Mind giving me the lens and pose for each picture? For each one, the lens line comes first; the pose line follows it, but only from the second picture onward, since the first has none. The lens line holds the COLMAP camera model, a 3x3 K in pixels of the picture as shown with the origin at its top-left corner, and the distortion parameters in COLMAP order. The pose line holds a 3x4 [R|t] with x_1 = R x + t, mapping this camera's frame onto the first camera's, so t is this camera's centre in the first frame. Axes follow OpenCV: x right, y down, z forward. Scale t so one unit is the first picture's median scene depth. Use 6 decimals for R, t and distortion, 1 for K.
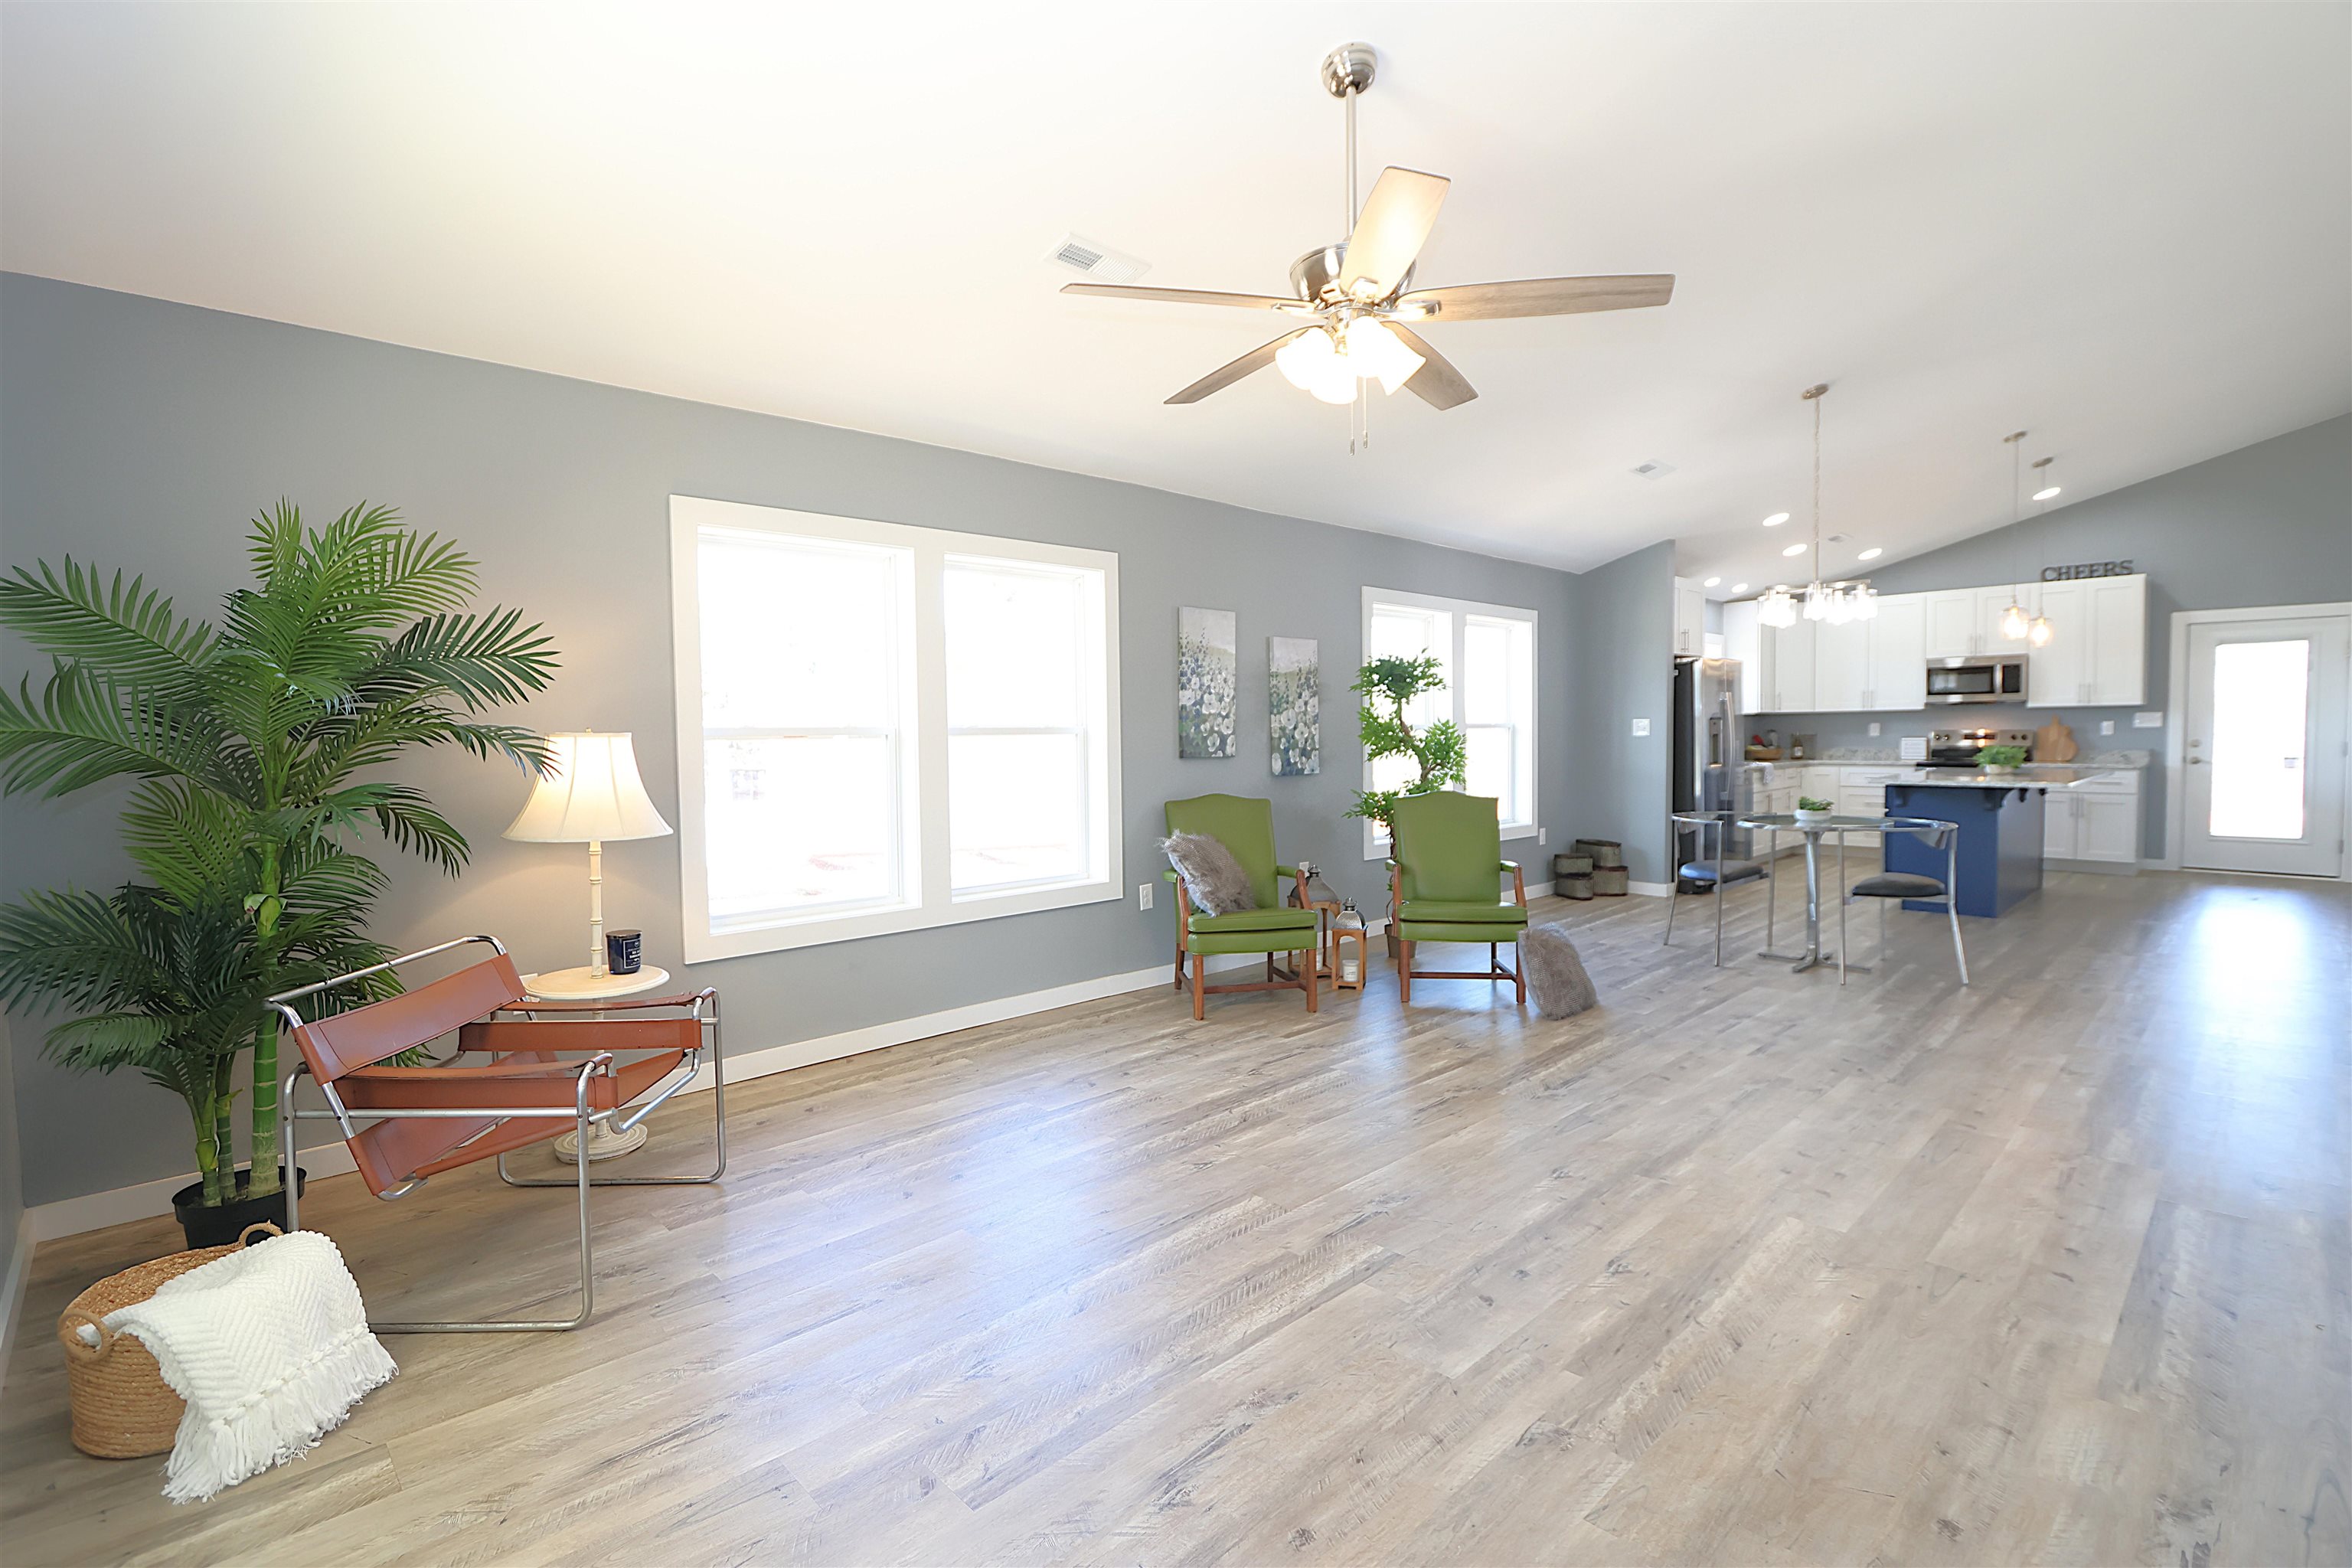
lens RADIAL K [[1077.6, 0, 1177.5], [0, 1077.6, 778.8], [0, 0, 1]] dist [-0.015664, 0.000839]
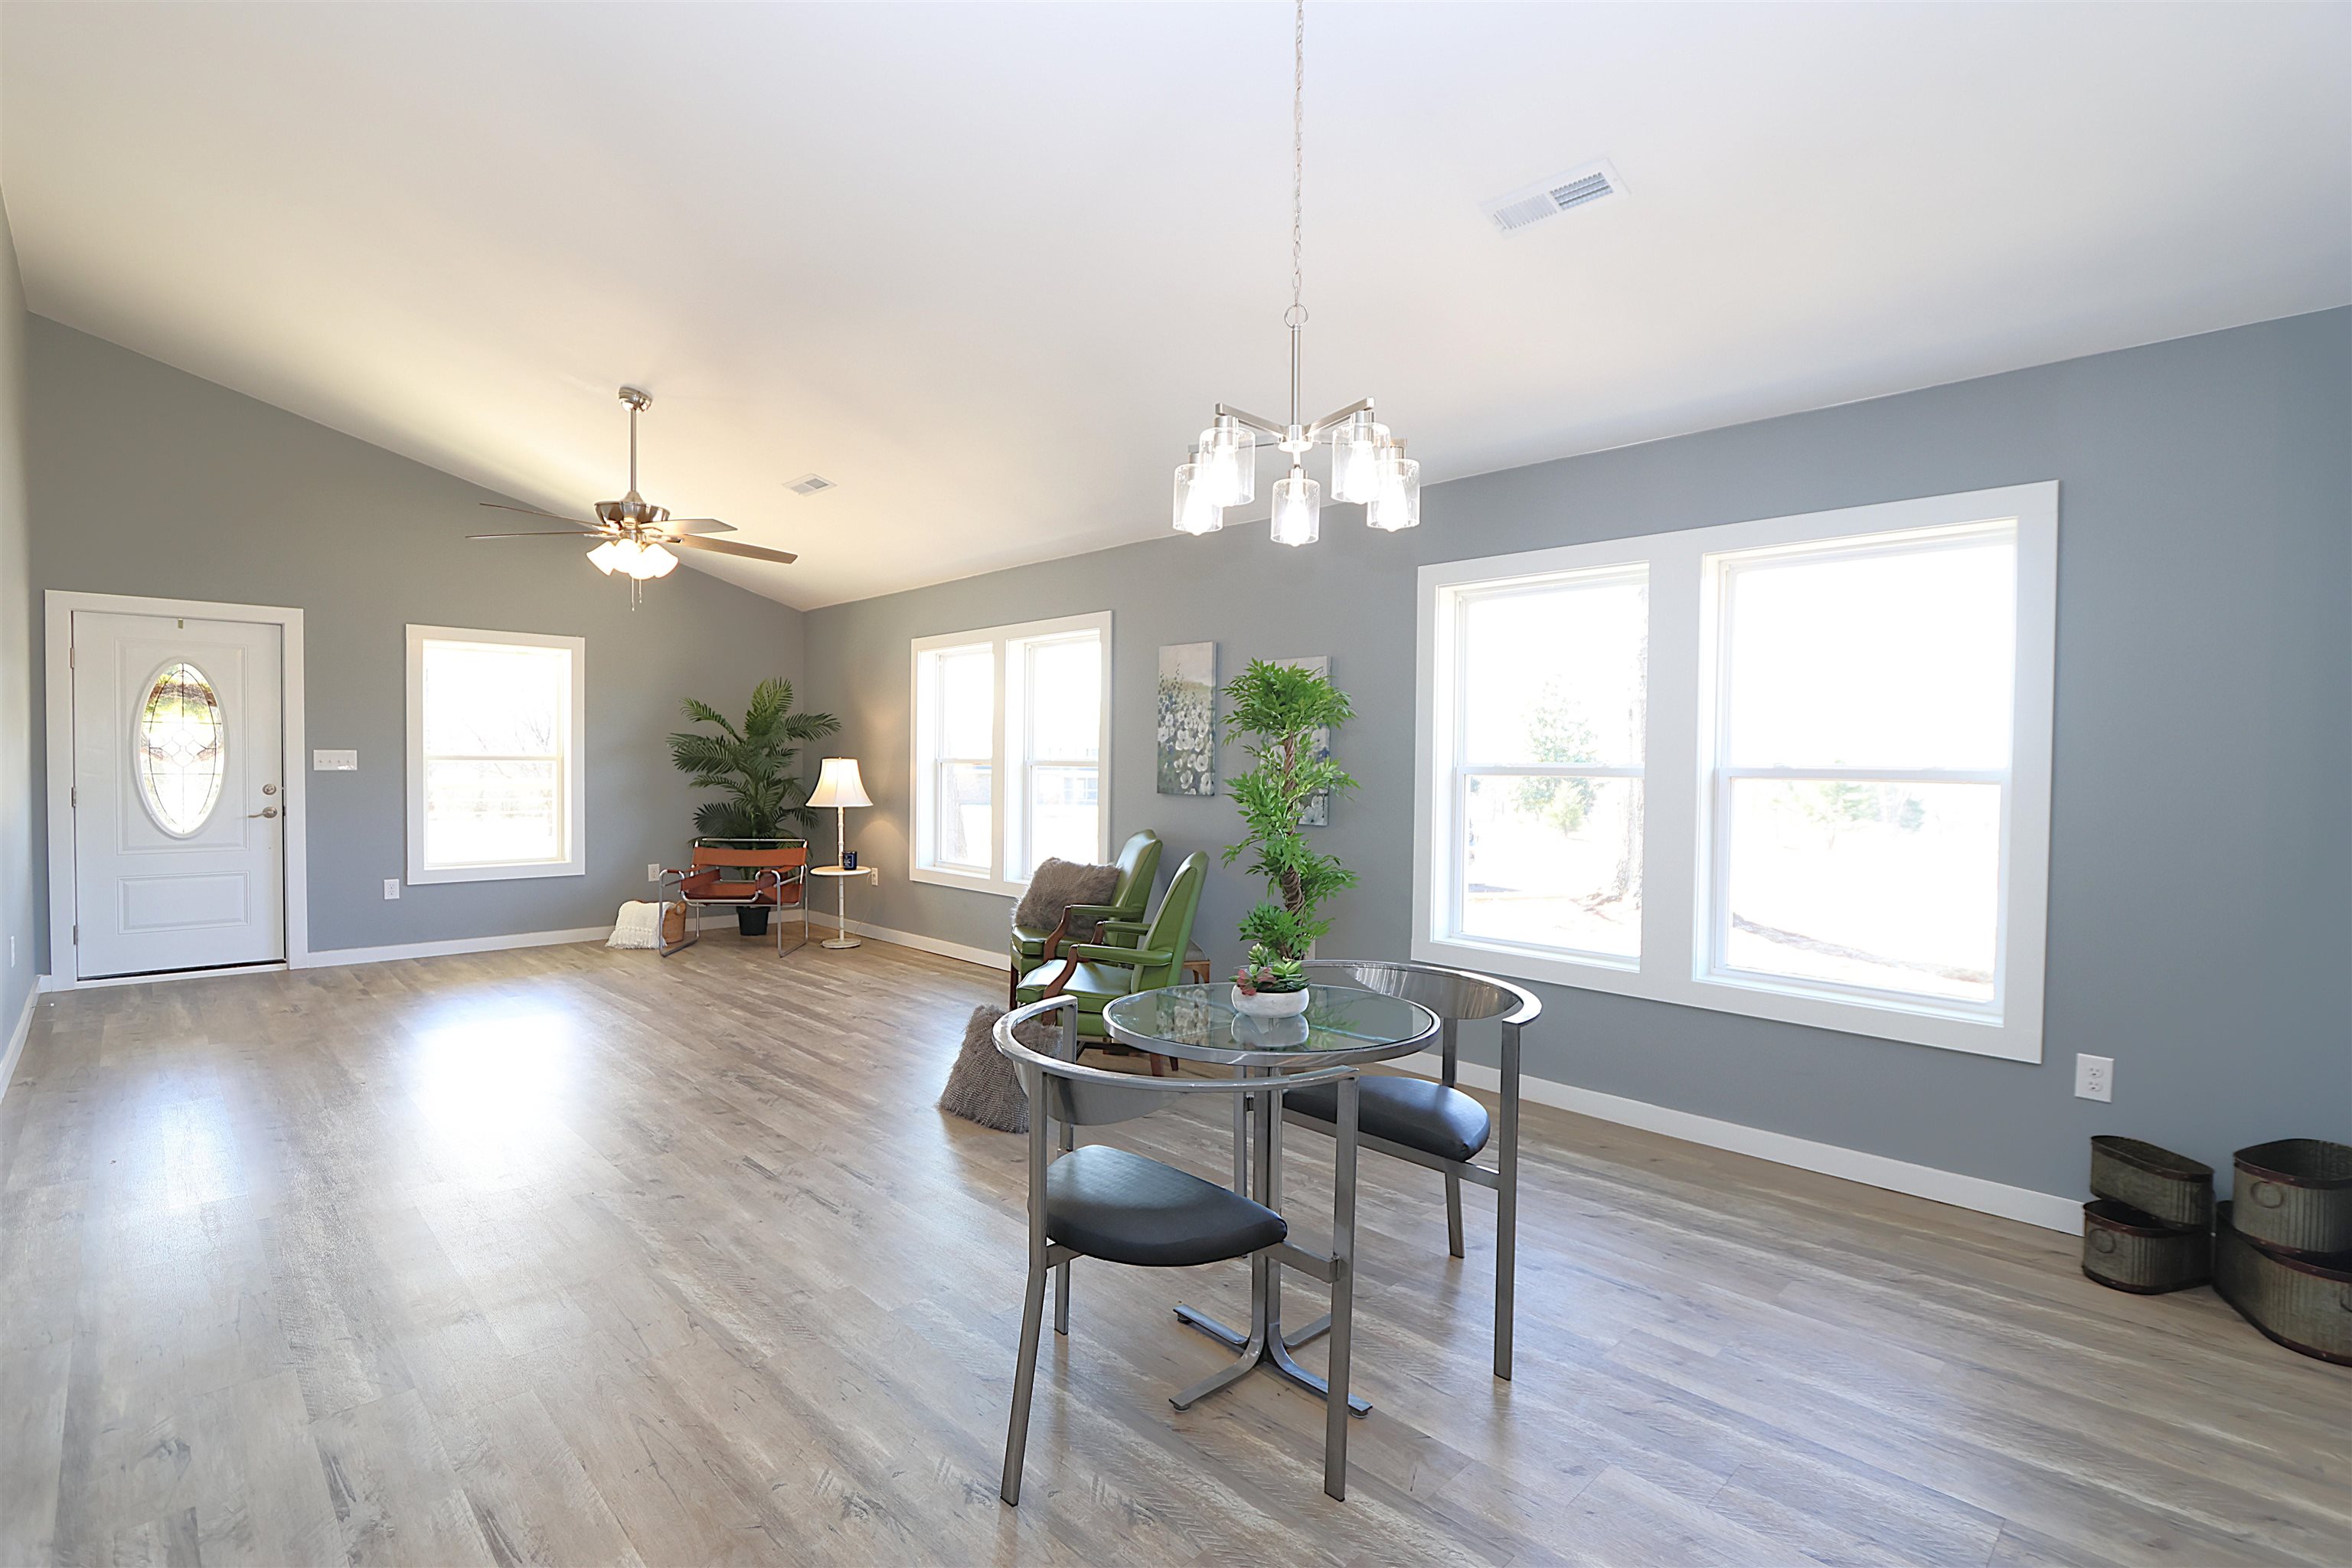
lens RADIAL K [[1086.2, 0, 1136.2], [0, 1086.2, 788.0], [0, 0, 1]] dist [-0.012307, -0.000027]
pose [[-0.005105, 0.038520, -0.999245, 1.270186], [-0.053437, 0.997820, 0.038738, -0.076931], [0.998558, 0.053595, -0.003036, 1.195519]]
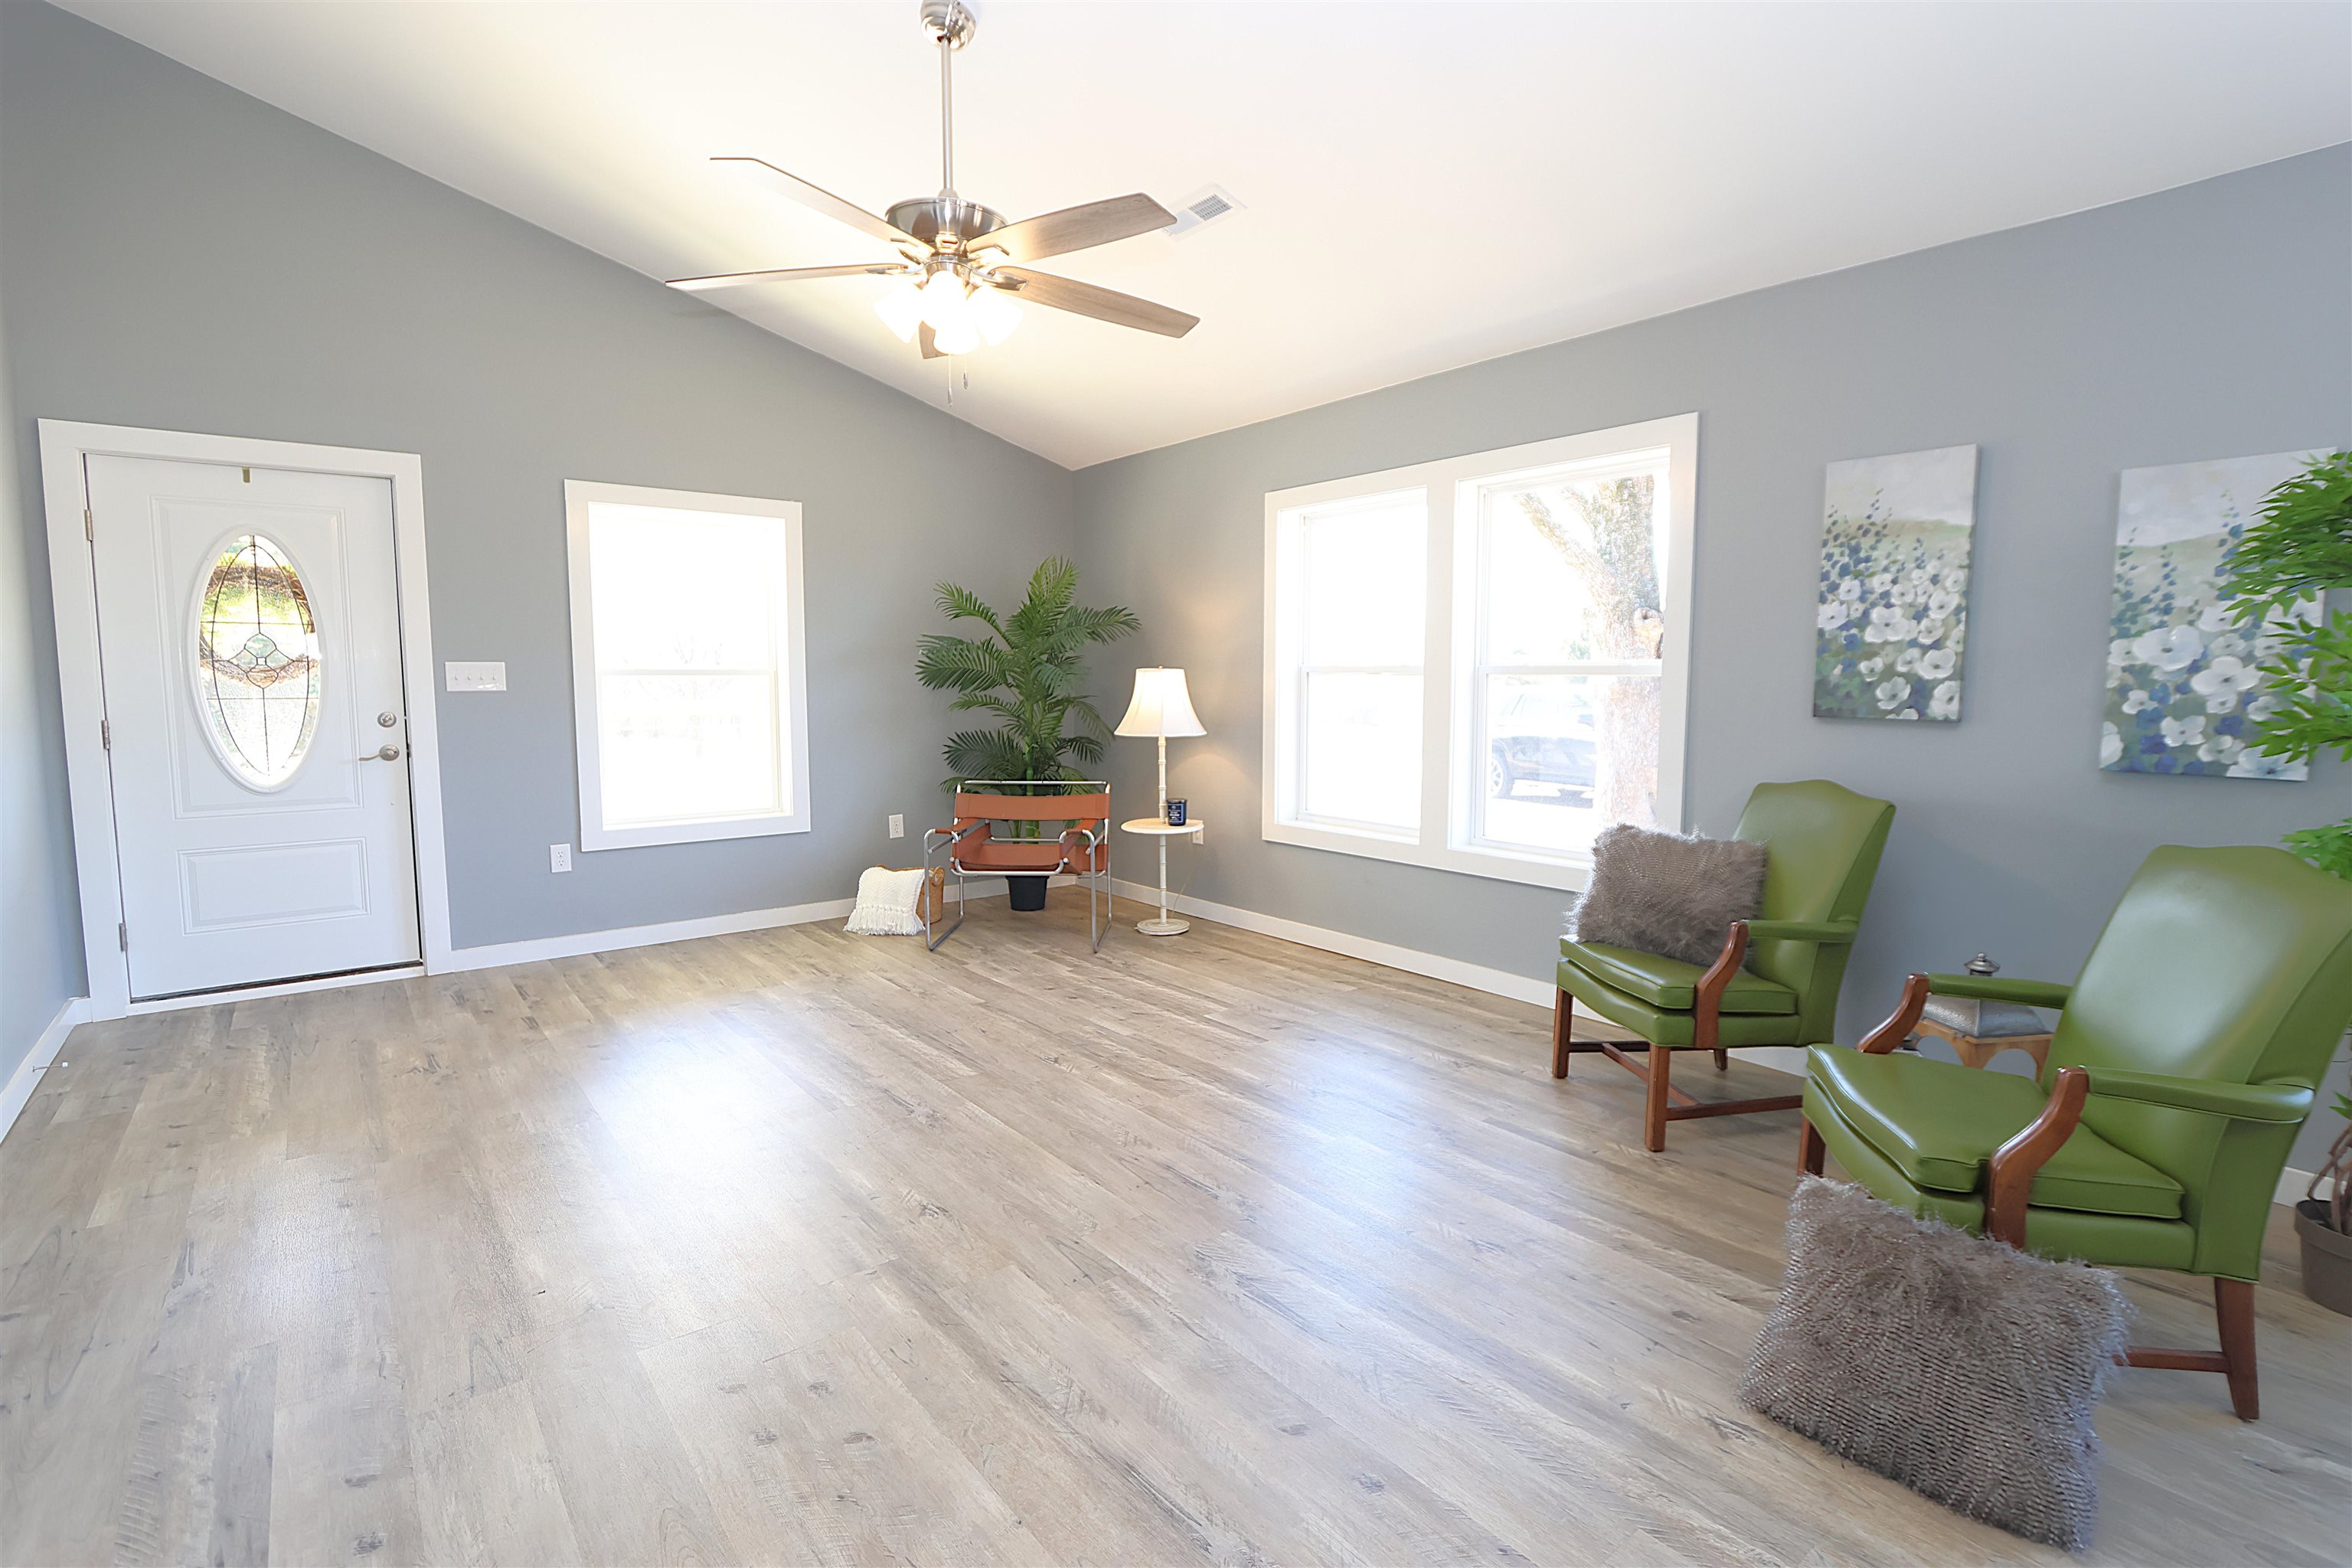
lens RADIAL K [[1077.6, 0, 1177.5], [0, 1077.6, 778.8], [0, 0, 1]] dist [-0.015664, 0.000839]
pose [[-0.075904, 0.106527, -0.991408, 0.770384], [-0.042864, 0.993009, 0.109980, -0.043518], [0.996193, 0.050844, -0.070807, 0.838431]]
